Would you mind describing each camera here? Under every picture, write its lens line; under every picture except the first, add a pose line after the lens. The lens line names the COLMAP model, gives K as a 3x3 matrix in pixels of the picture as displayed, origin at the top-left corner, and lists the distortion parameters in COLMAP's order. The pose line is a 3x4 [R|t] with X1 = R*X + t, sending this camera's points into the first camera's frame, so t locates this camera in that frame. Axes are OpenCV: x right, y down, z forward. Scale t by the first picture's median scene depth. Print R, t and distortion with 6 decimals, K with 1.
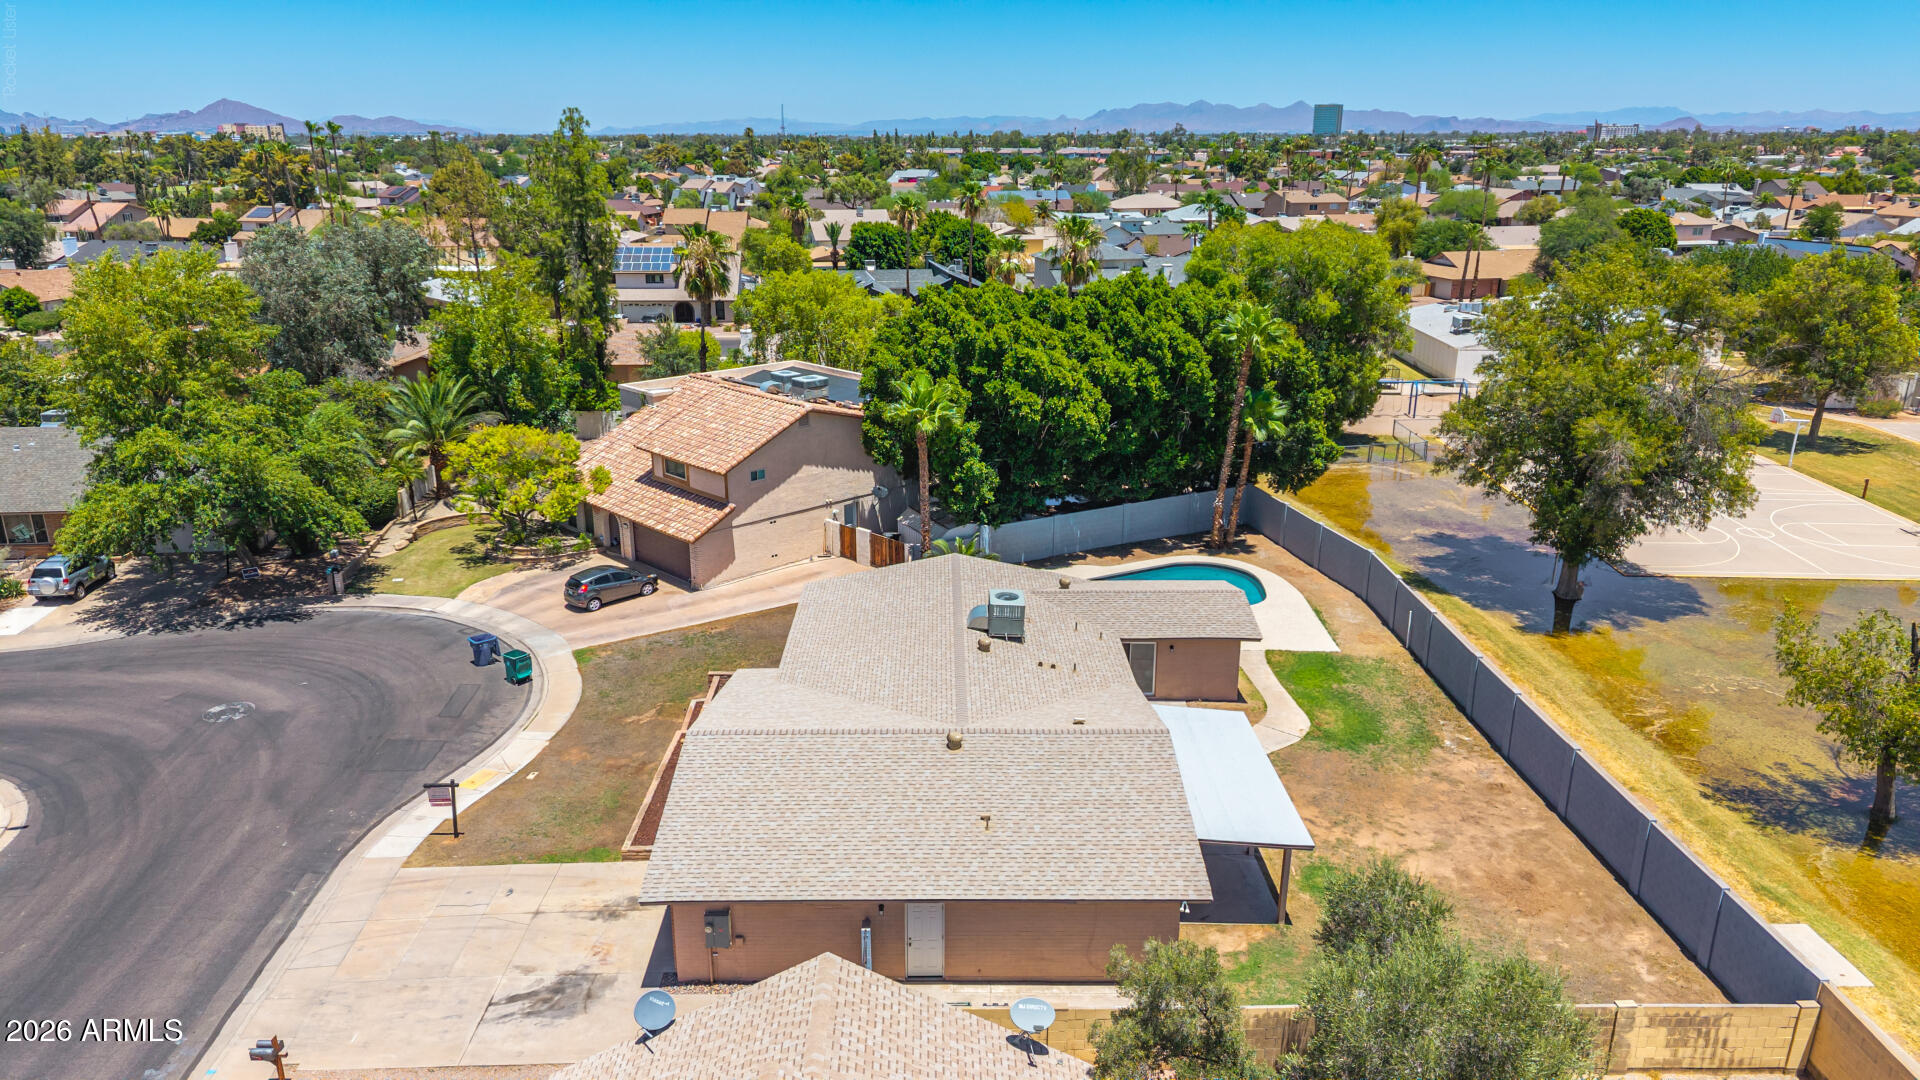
lens RADIAL K [[1276.5, 0, 955.6], [0, 1276.5, 531.3], [0, 0, 1]] dist [0.038070, -0.043256]
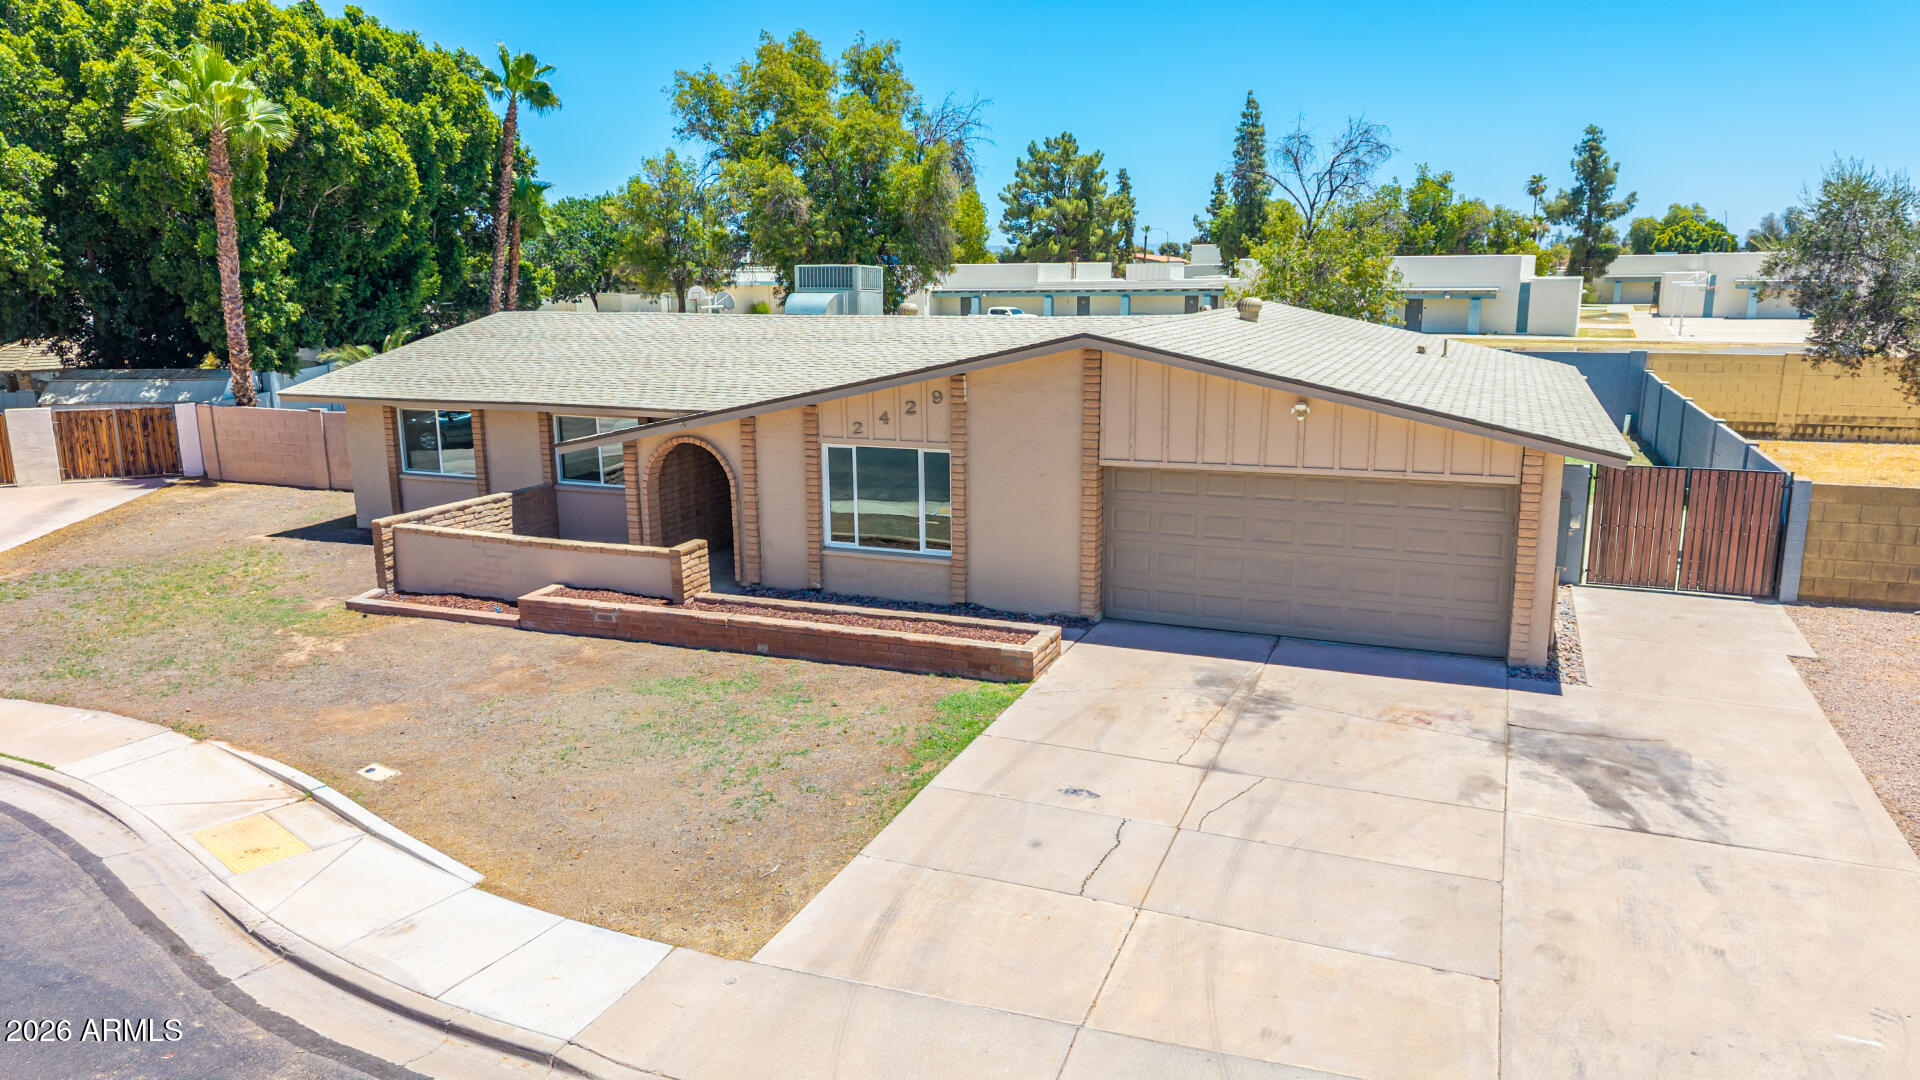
lens RADIAL K [[1276.5, 0, 955.6], [0, 1276.5, 531.3], [0, 0, 1]] dist [0.038070, -0.043256]
pose [[0.399664, -0.191278, 0.896483, -0.455760], [0.279912, 0.956741, 0.079347, 0.122724], [-0.872879, 0.219224, 0.435916, 0.600464]]
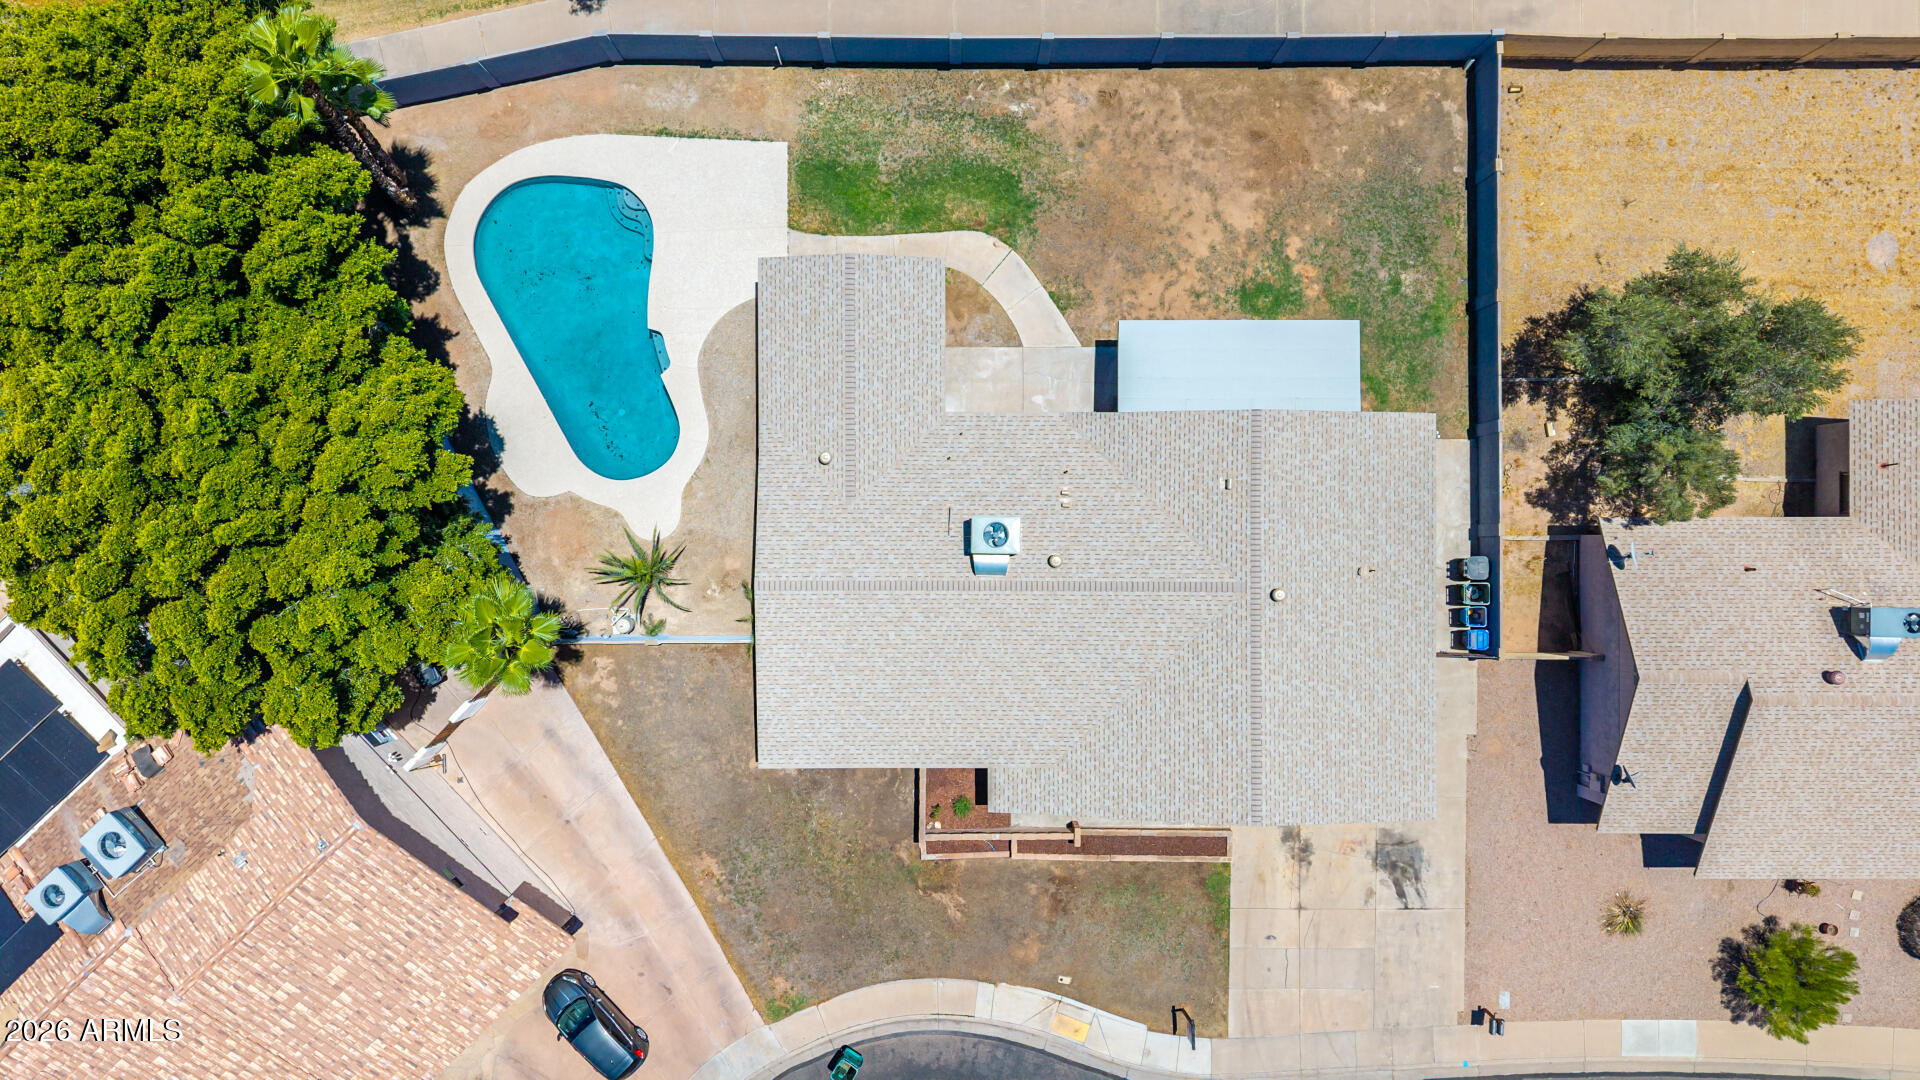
lens RADIAL K [[1267.6, 0, 944.5], [0, 1267.6, 532.0], [0, 0, 1]] dist [0.059955, -0.142067]
pose [[0.016235, -0.999800, 0.011655, 0.026312], [0.291924, 0.015888, 0.956310, -0.721723], [-0.956304, -0.012124, 0.292123, 0.656454]]
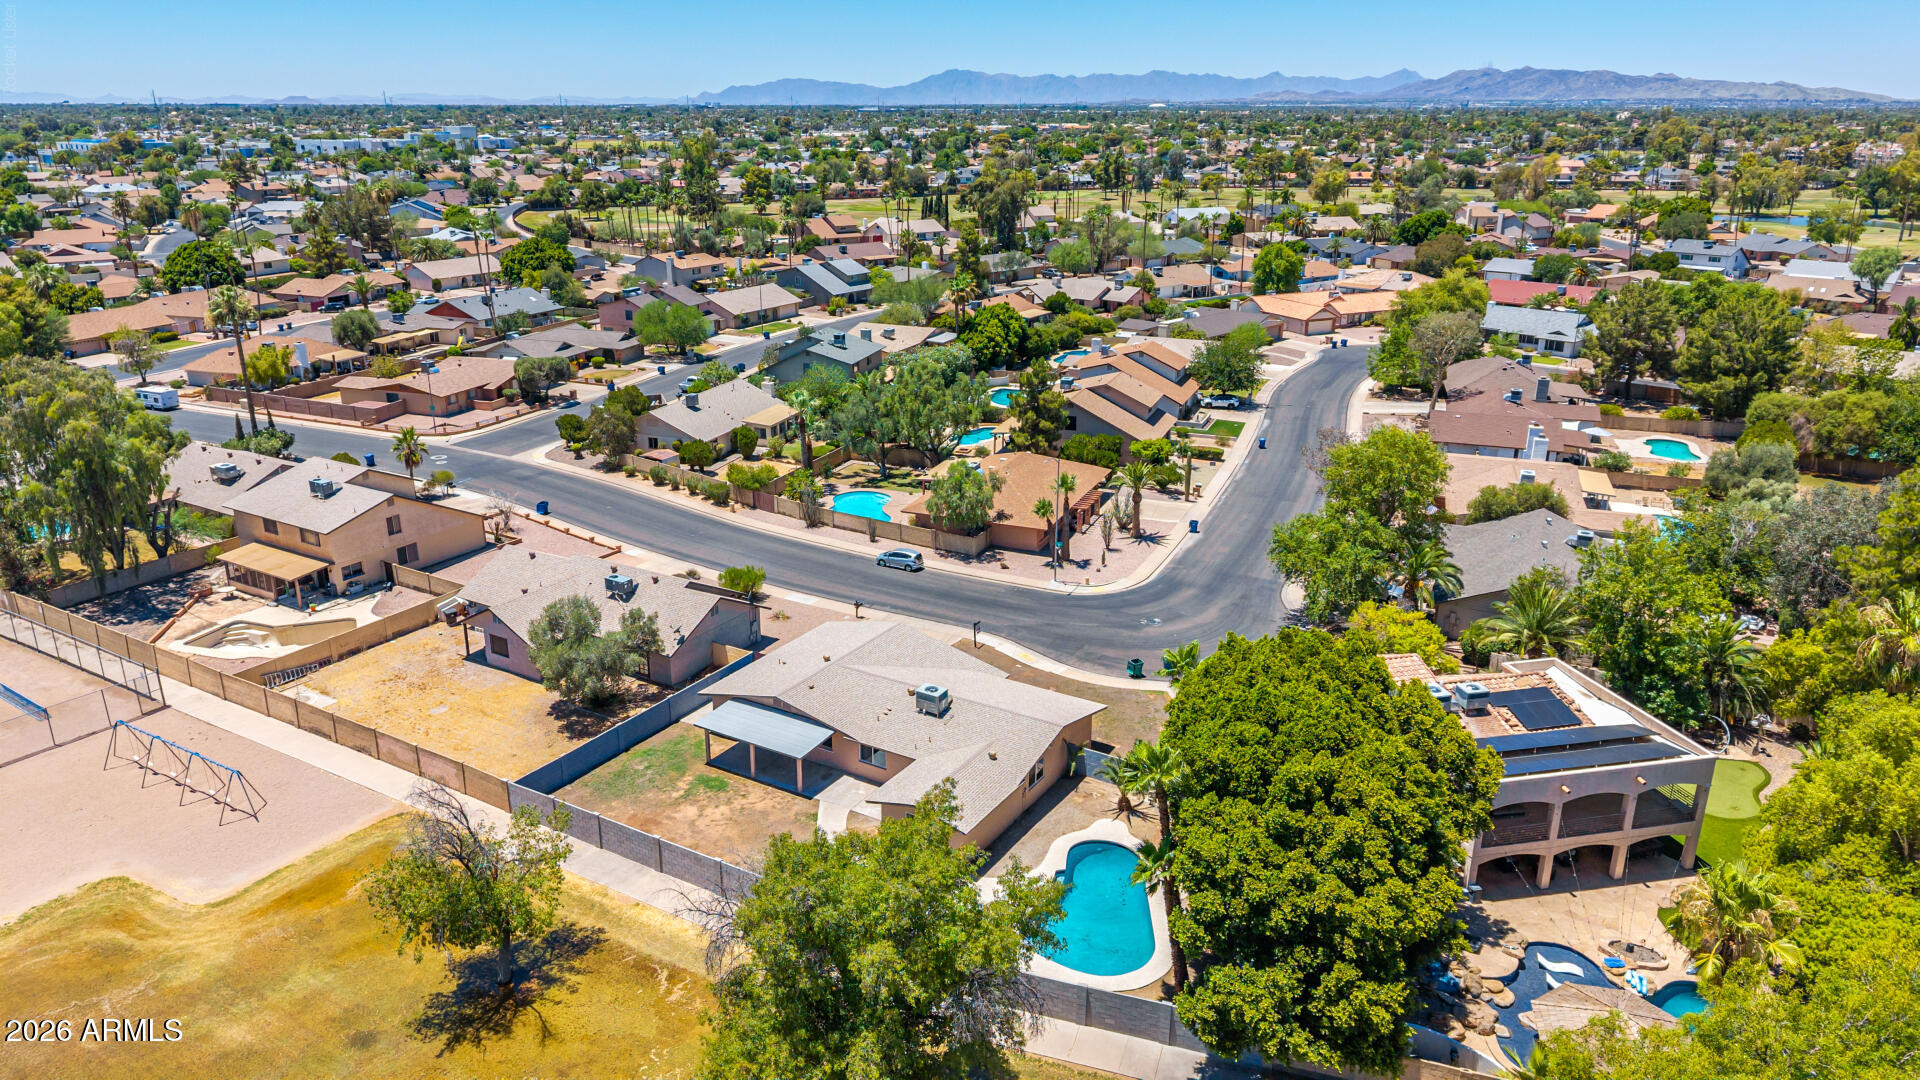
lens RADIAL K [[1286.4, 0, 943.3], [0, 1286.4, 546.3], [0, 0, 1]] dist [0.040171, -0.043126]
pose [[-0.539398, 0.276032, -0.795523, 1.164473], [-0.245835, 0.851964, 0.462302, -0.788363], [0.805366, 0.444932, -0.391689, 1.375662]]
